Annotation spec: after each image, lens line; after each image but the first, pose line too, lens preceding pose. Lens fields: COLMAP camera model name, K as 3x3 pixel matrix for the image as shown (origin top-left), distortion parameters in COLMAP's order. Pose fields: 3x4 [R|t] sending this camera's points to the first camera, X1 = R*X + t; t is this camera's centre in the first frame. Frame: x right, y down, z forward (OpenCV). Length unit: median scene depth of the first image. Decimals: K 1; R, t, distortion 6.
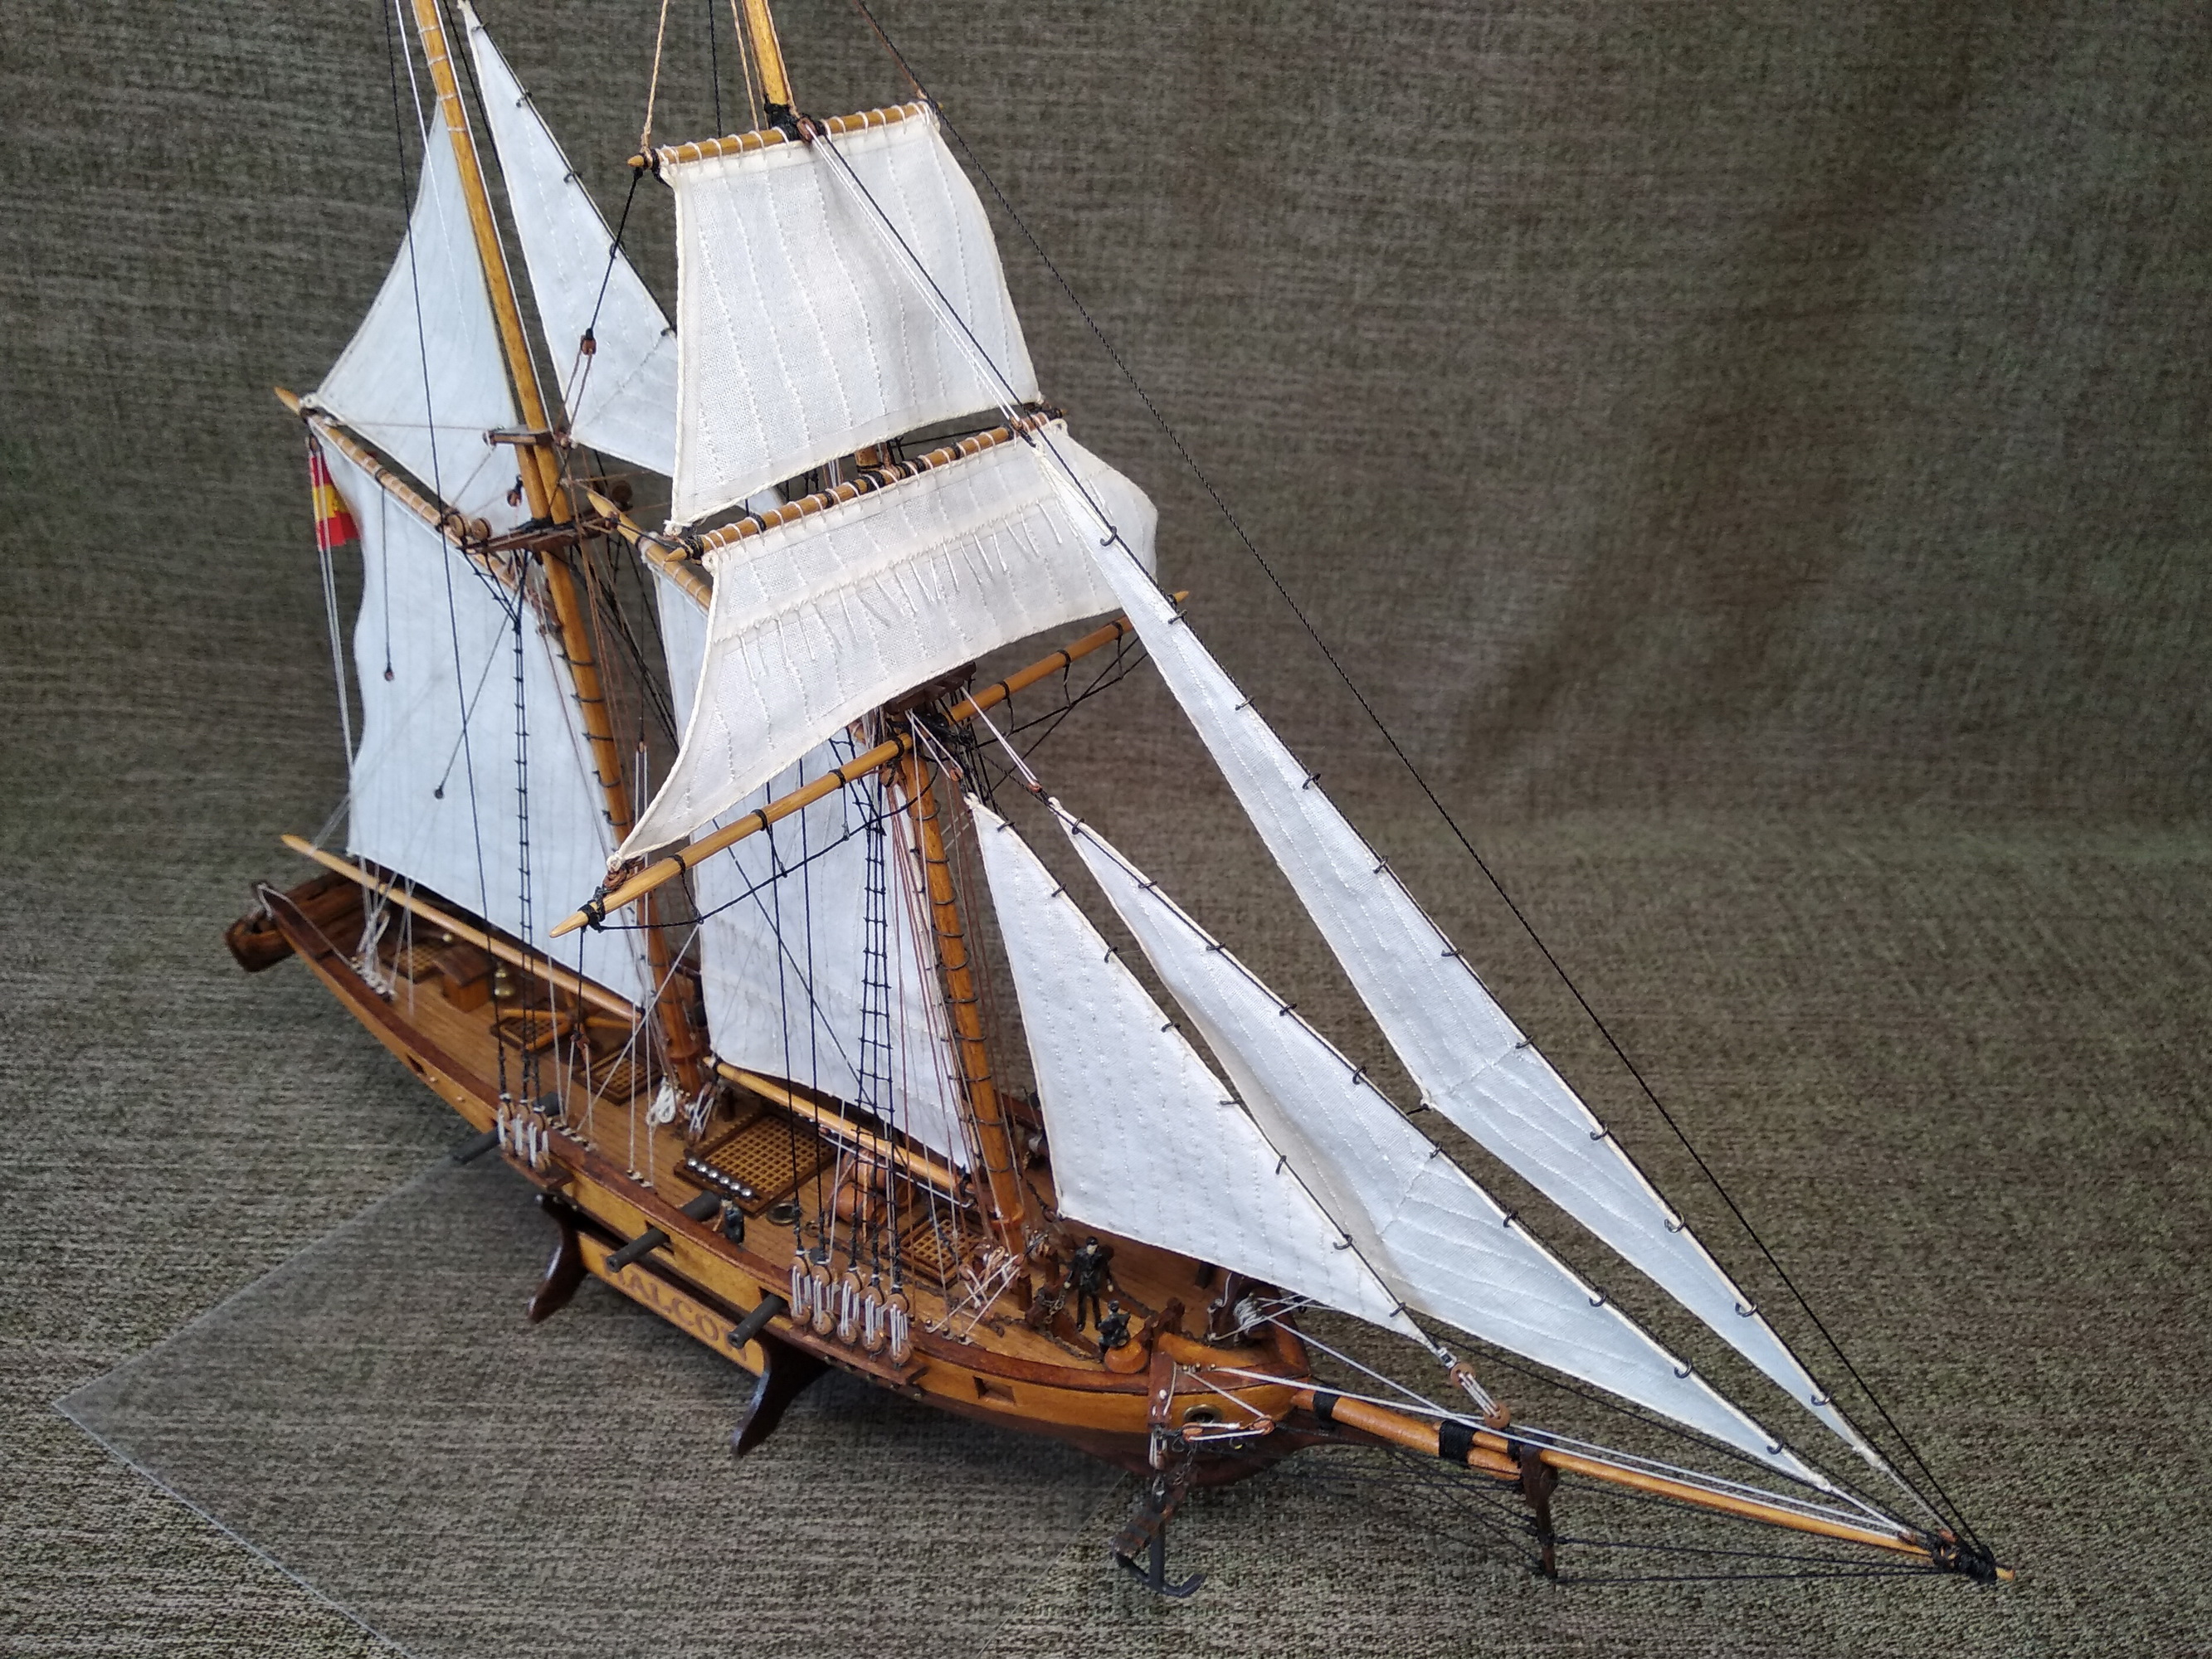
lens RADIAL K [[1727.1, 0, 1110.7], [0, 1727.1, 839.2], [0, 0, 1]] dist [0.010829, -0.040839]
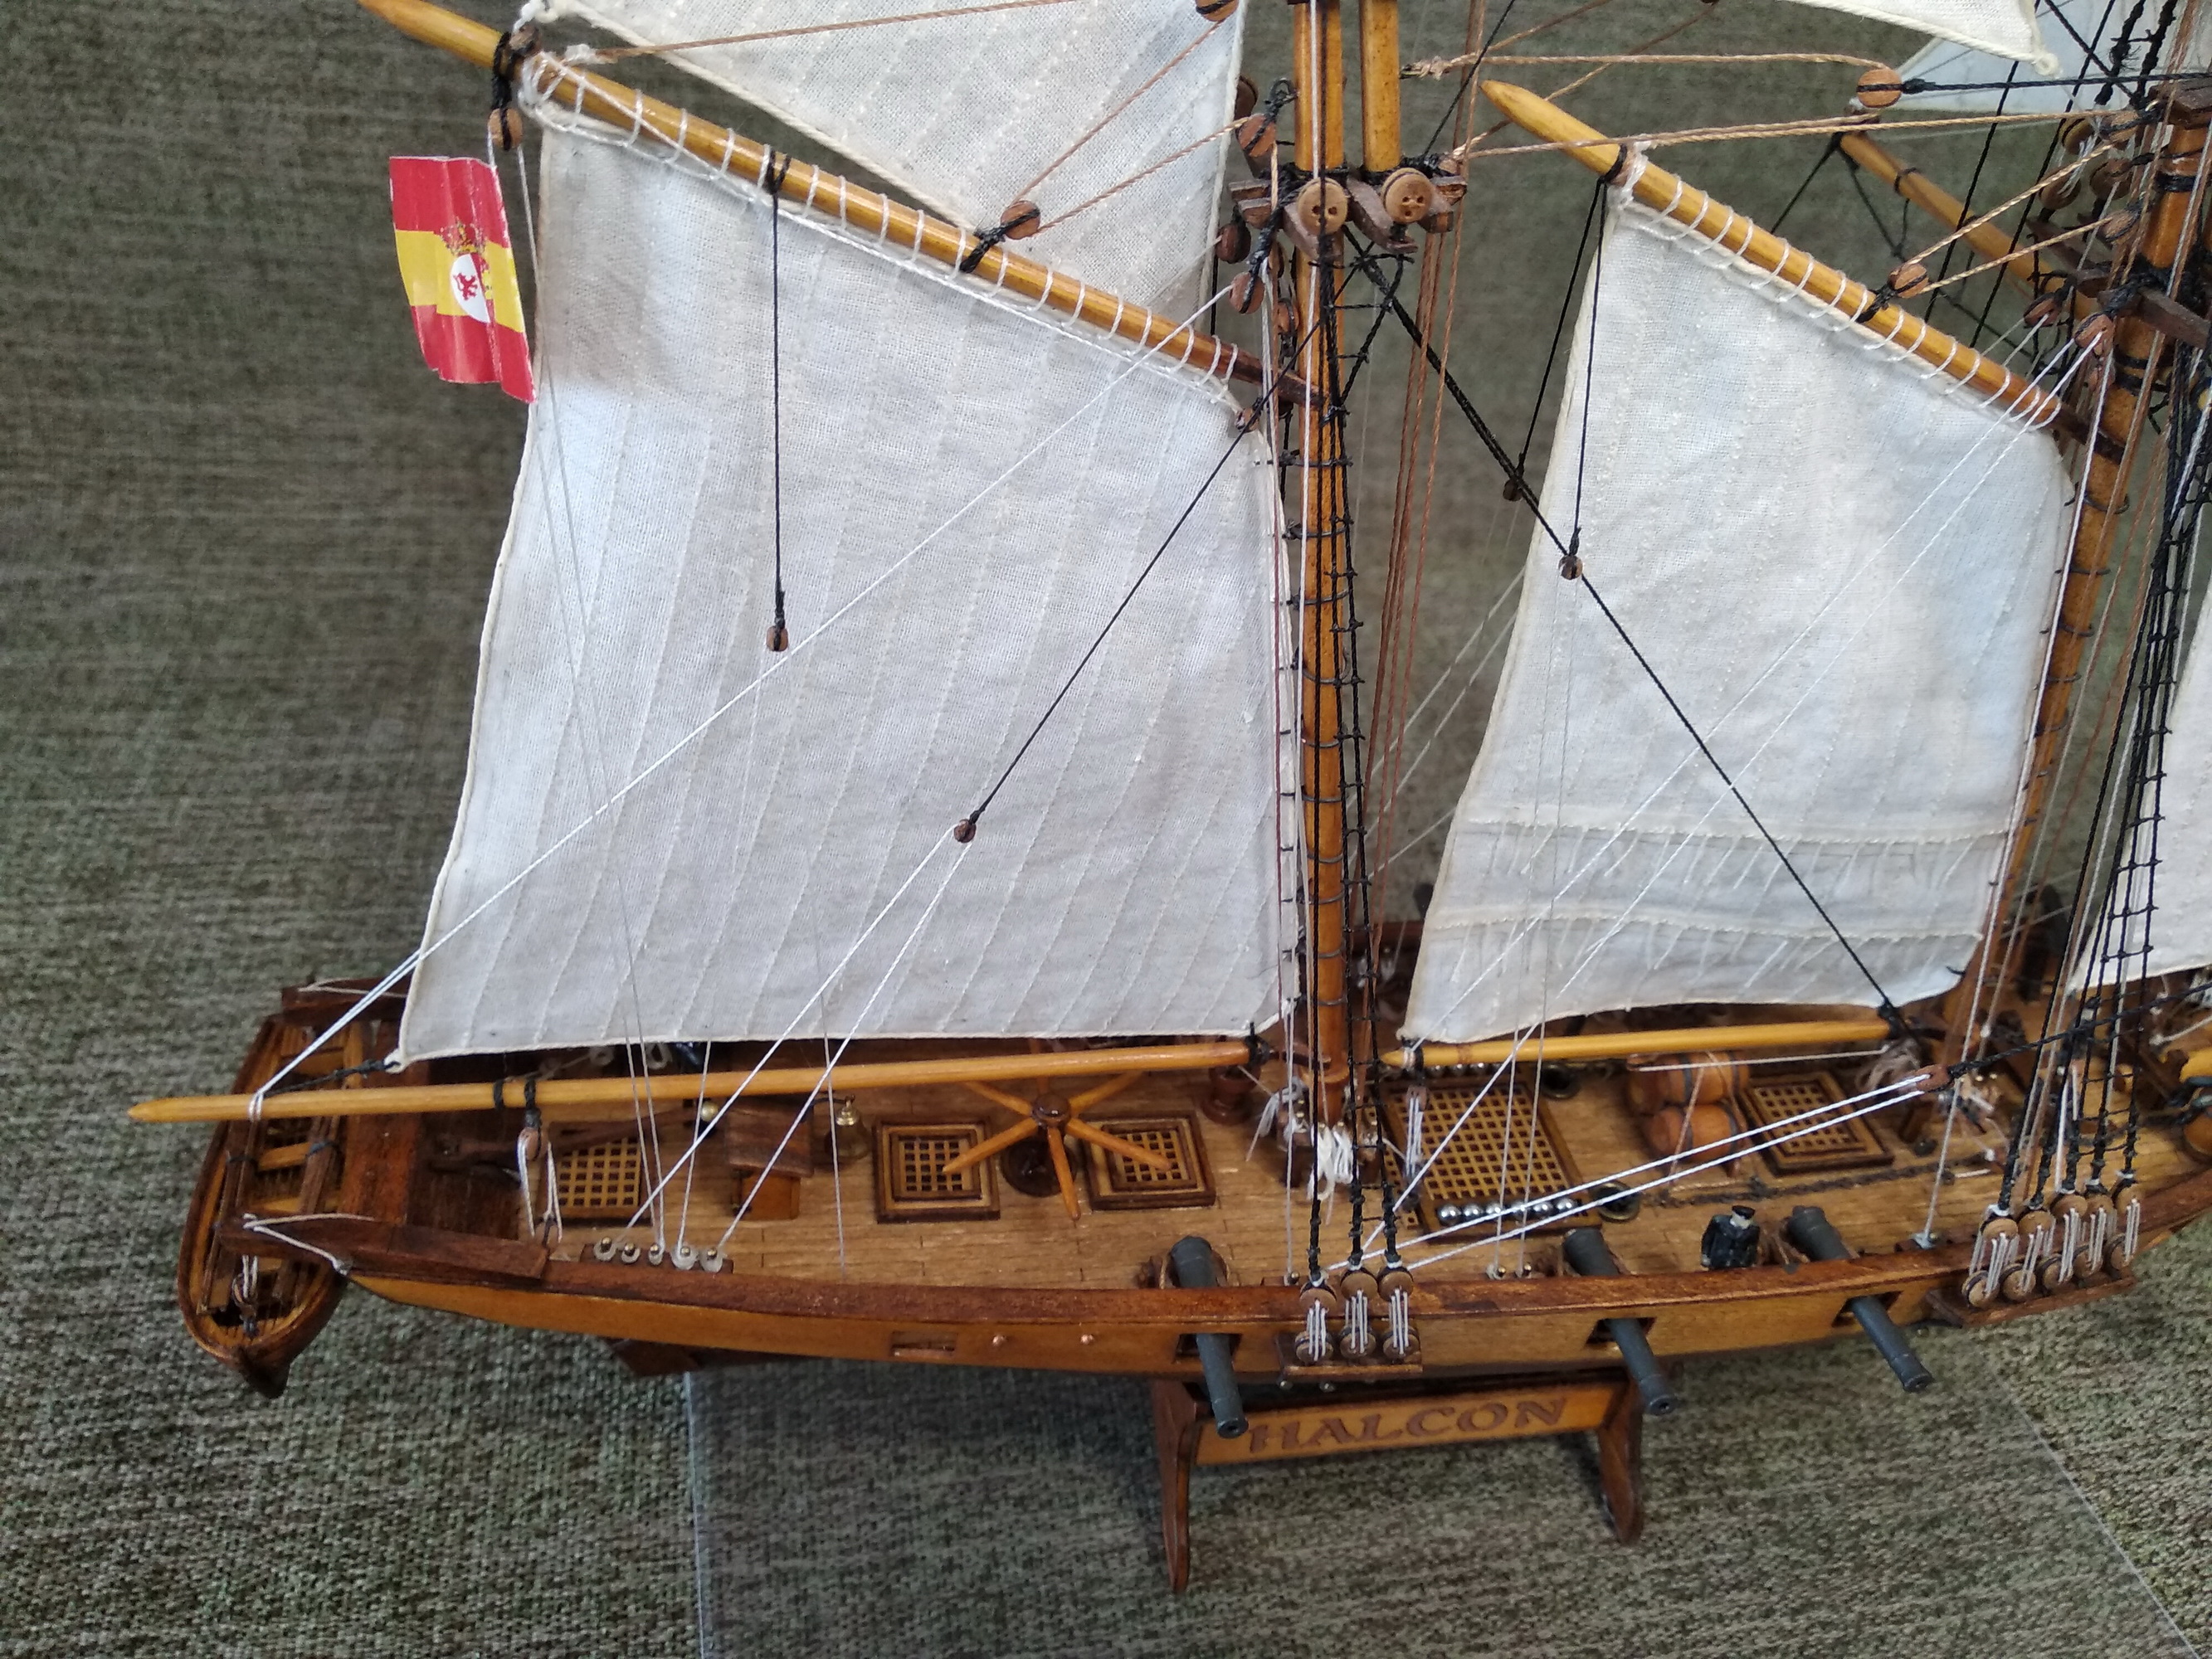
lens RADIAL K [[1727.1, 0, 1109.4], [0, 1727.1, 806.0], [0, 0, 1]] dist [0.010829, -0.040839]
pose [[0.988037, -0.049130, 0.146185, -0.318409], [0.026871, 0.988243, 0.150514, -0.049623], [-0.151861, -0.144785, 0.977740, 0.343040]]
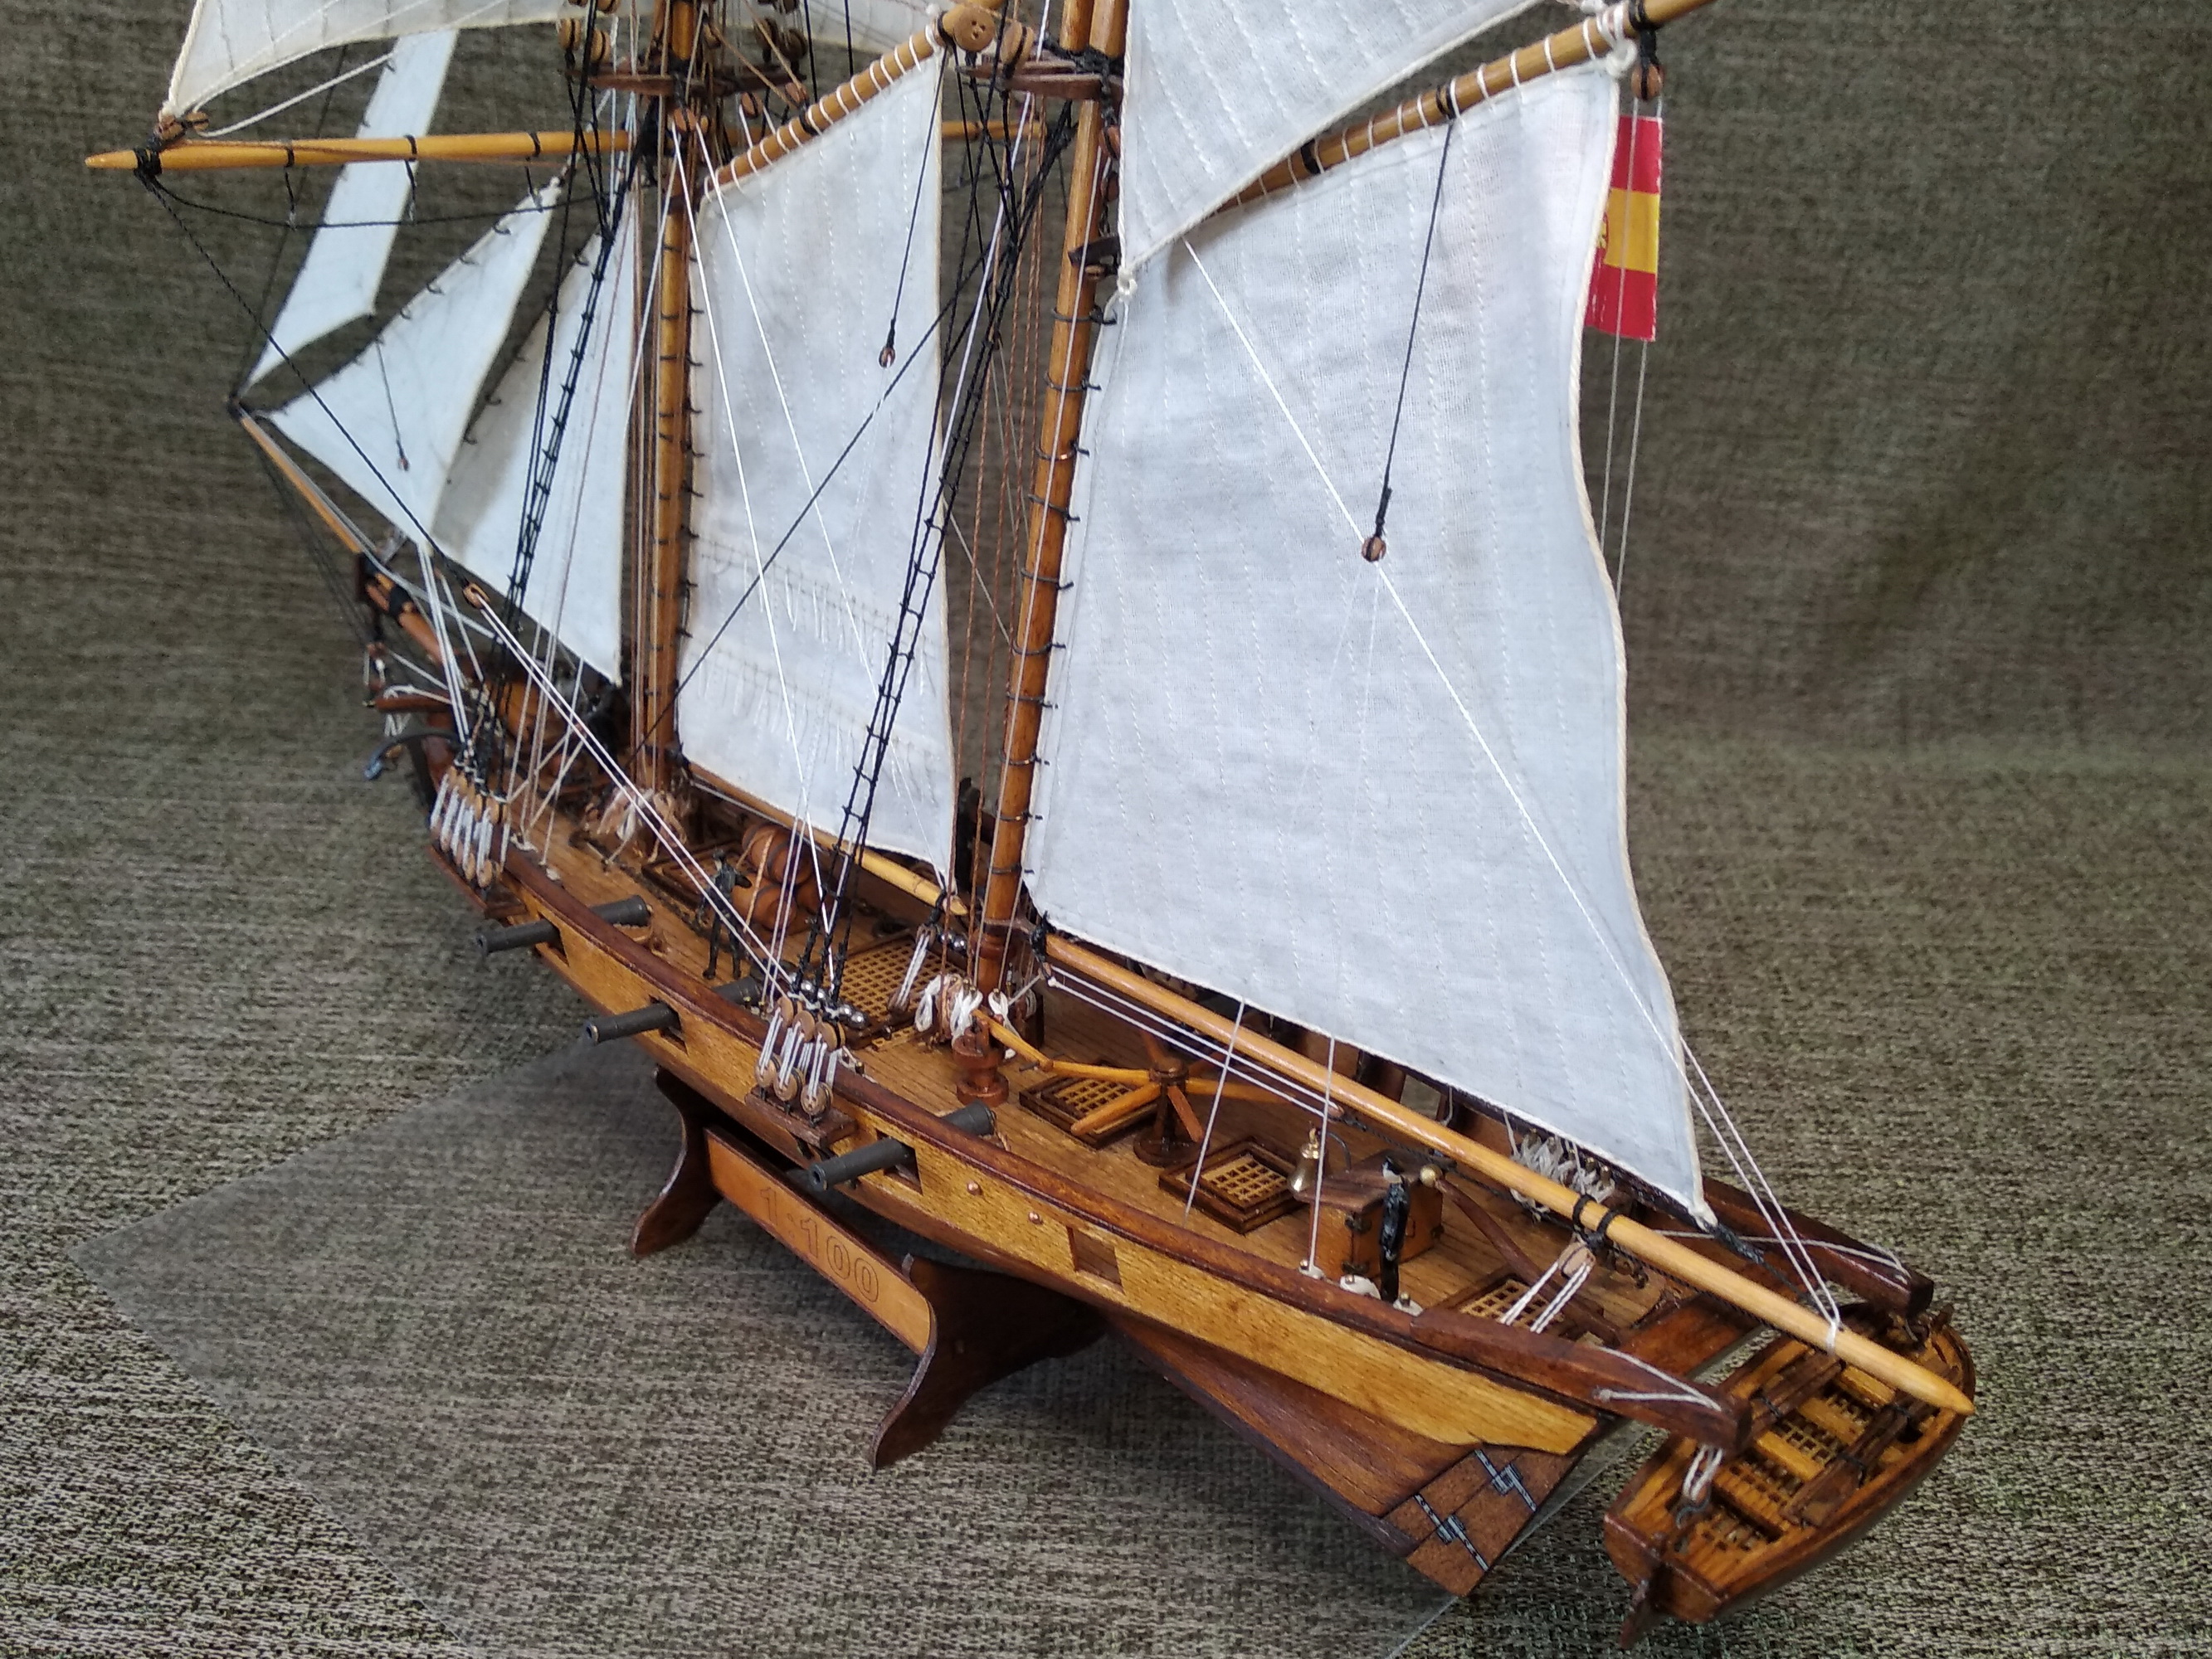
lens RADIAL K [[1974.9, 0, 1154.9], [0, 1974.9, 888.3], [0, 0, 1]] dist [0.035972, -0.082663]
pose [[0.999474, 0.018638, -0.026547, -0.085351], [-0.019466, 0.999321, -0.031274, 0.119776], [0.025946, 0.031774, 0.999158, 0.170908]]
